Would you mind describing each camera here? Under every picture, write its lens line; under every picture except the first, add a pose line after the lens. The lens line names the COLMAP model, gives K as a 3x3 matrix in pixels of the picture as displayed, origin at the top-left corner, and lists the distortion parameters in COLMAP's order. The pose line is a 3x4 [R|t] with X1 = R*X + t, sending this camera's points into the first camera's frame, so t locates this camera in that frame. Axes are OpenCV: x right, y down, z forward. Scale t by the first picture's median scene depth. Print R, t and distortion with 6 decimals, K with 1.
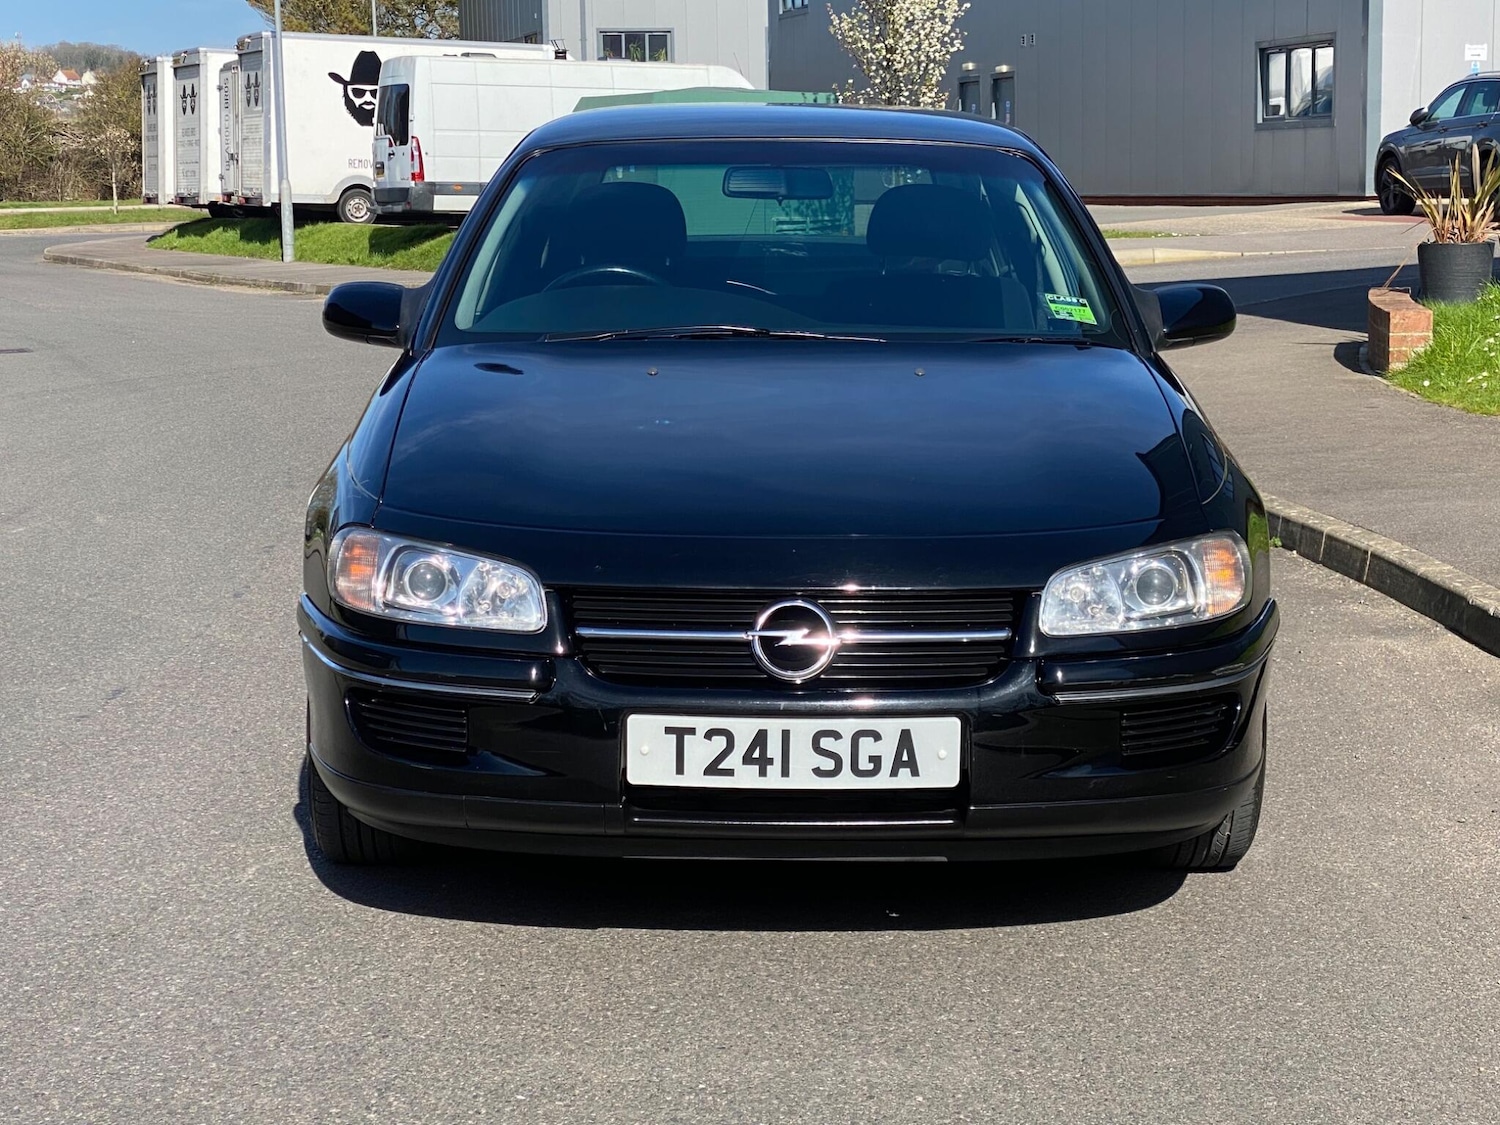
lens RADIAL K [[2787.2, 0, 752.7], [0, 2787.2, 556.8], [0, 0, 1]] dist [0.119109, 0.197676]
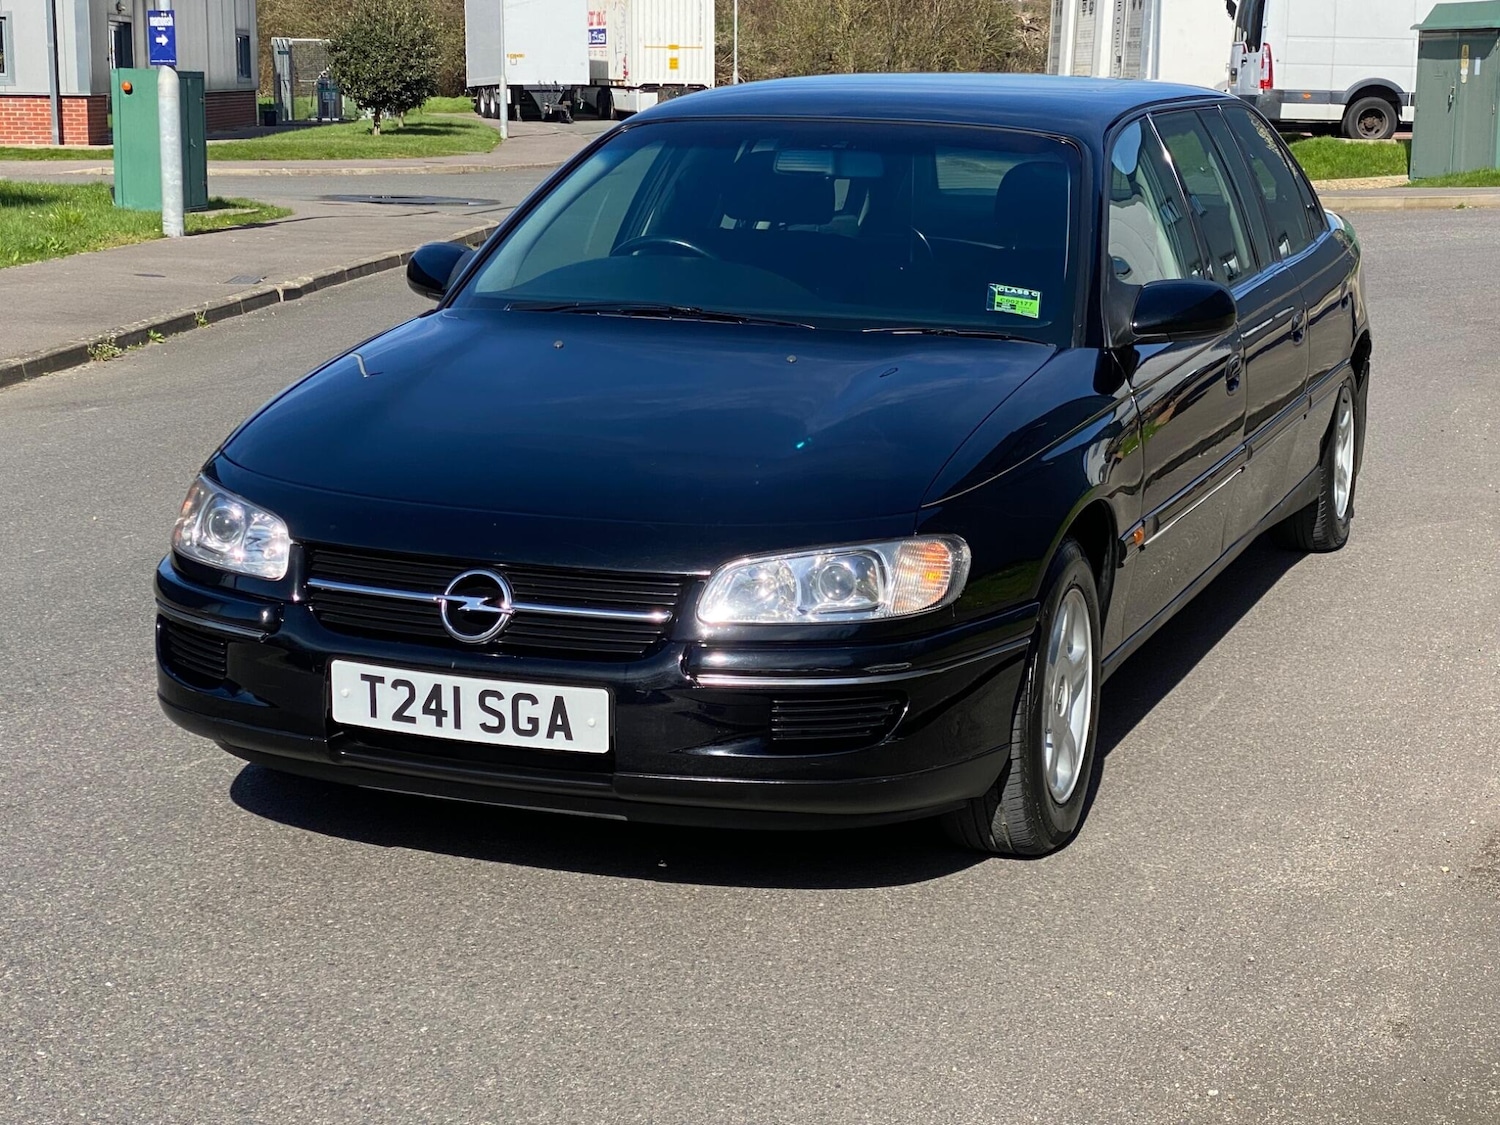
lens RADIAL K [[2787.2, 0, 752.7], [0, 2787.2, 556.8], [0, 0, 1]] dist [0.119109, 0.197676]
pose [[0.940293, 0.078377, -0.331218, 0.478932], [-0.066063, 0.996646, 0.048292, -0.049665], [0.333892, -0.023527, 0.942318, -0.000693]]
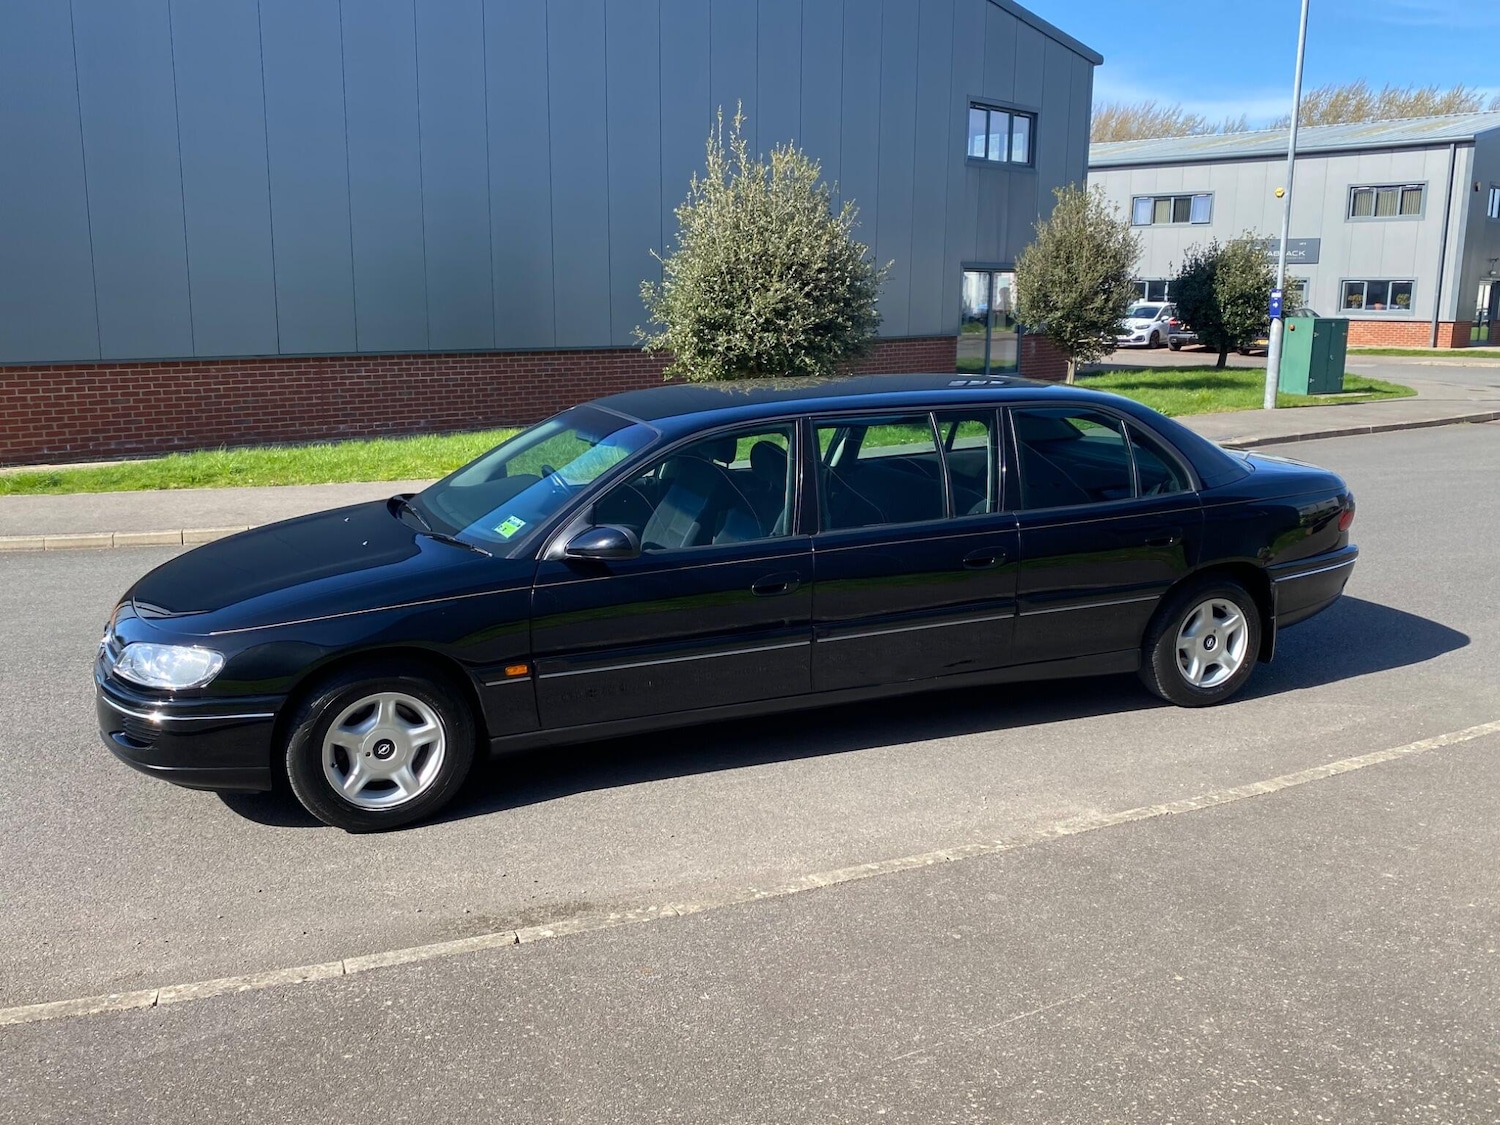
lens RADIAL K [[1327.4, 0, 751.0], [0, 1327.4, 541.6], [0, 0, 1]] dist [0.131706, -0.349756]
pose [[0.403034, 0.188201, -0.895625, 1.246512], [-0.137369, 0.979981, 0.144110, -0.294736], [0.904817, 0.064949, 0.420818, 1.012113]]
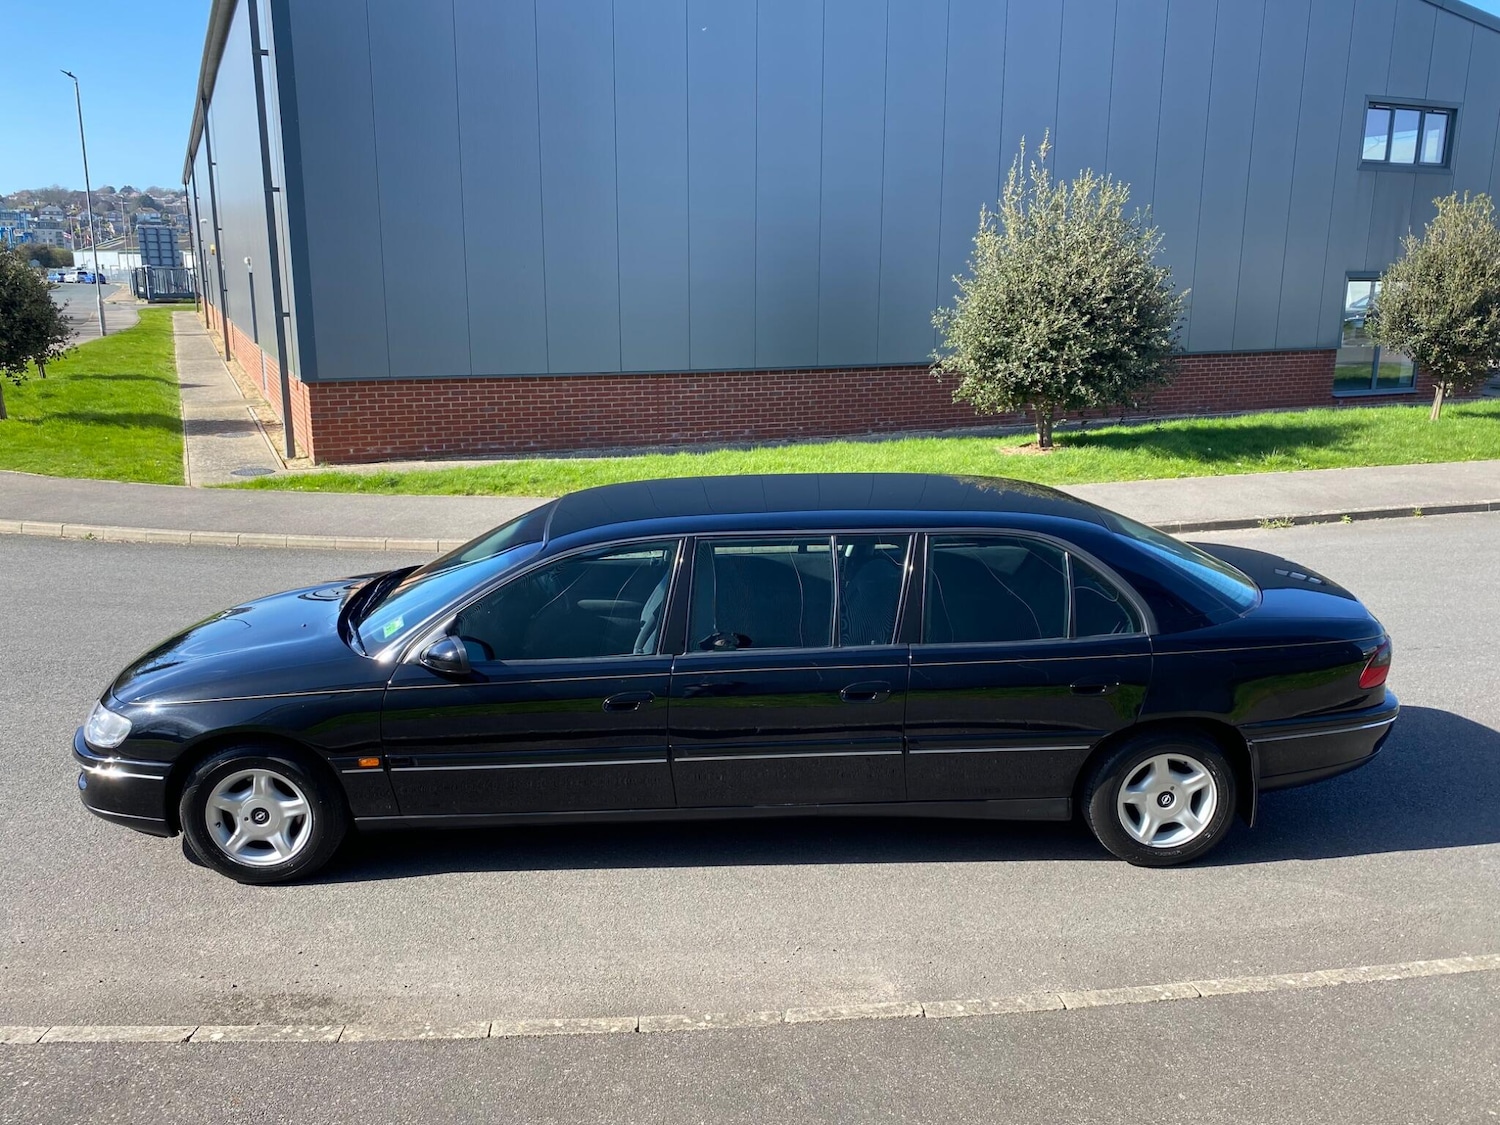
lens RADIAL K [[1215.9, 0, 751.8], [0, 1215.9, 561.2], [0, 0, 1]] dist [0.026495, -0.034609]
pose [[0.045599, 0.248142, -0.967650, 1.247075], [-0.139932, 0.960694, 0.239764, -0.494707], [0.989111, 0.124473, 0.078530, 1.538943]]
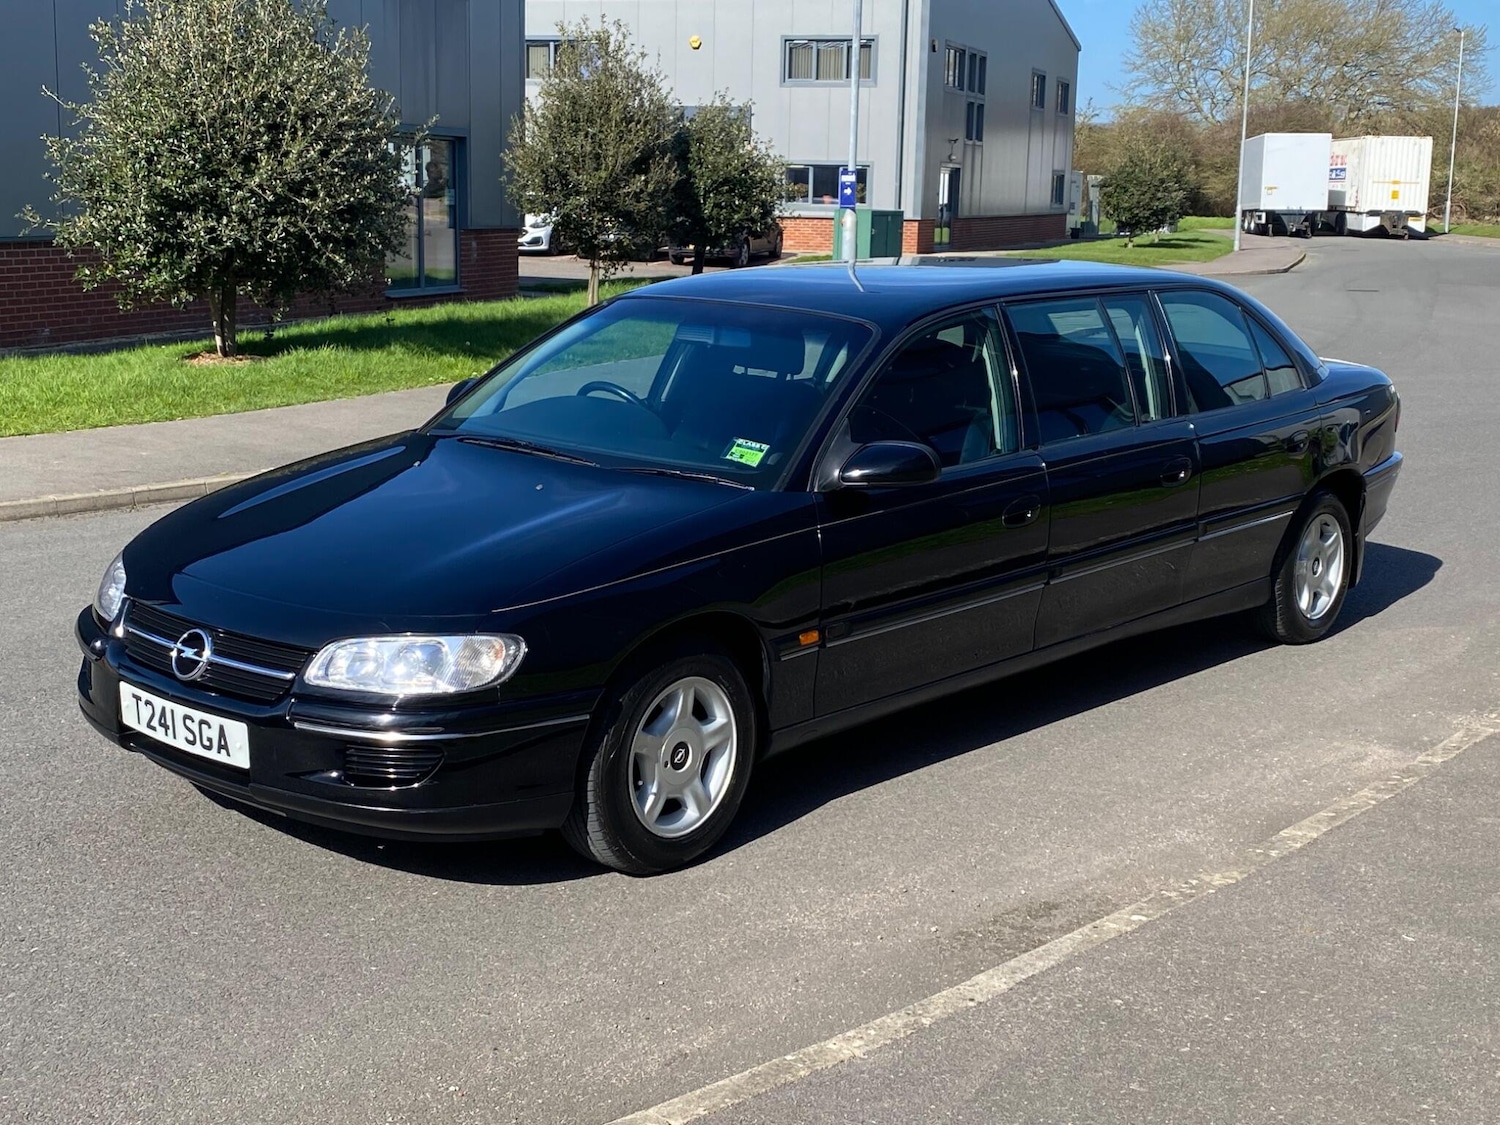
lens RADIAL K [[1972.2, 0, 738.8], [0, 1972.2, 555.7], [0, 0, 1]] dist [0.207240, -0.678975]
pose [[0.755725, 0.151167, -0.637203, 0.947841], [-0.121330, 0.988469, 0.090601, -0.162878], [0.643551, 0.008842, 0.765352, 0.339358]]
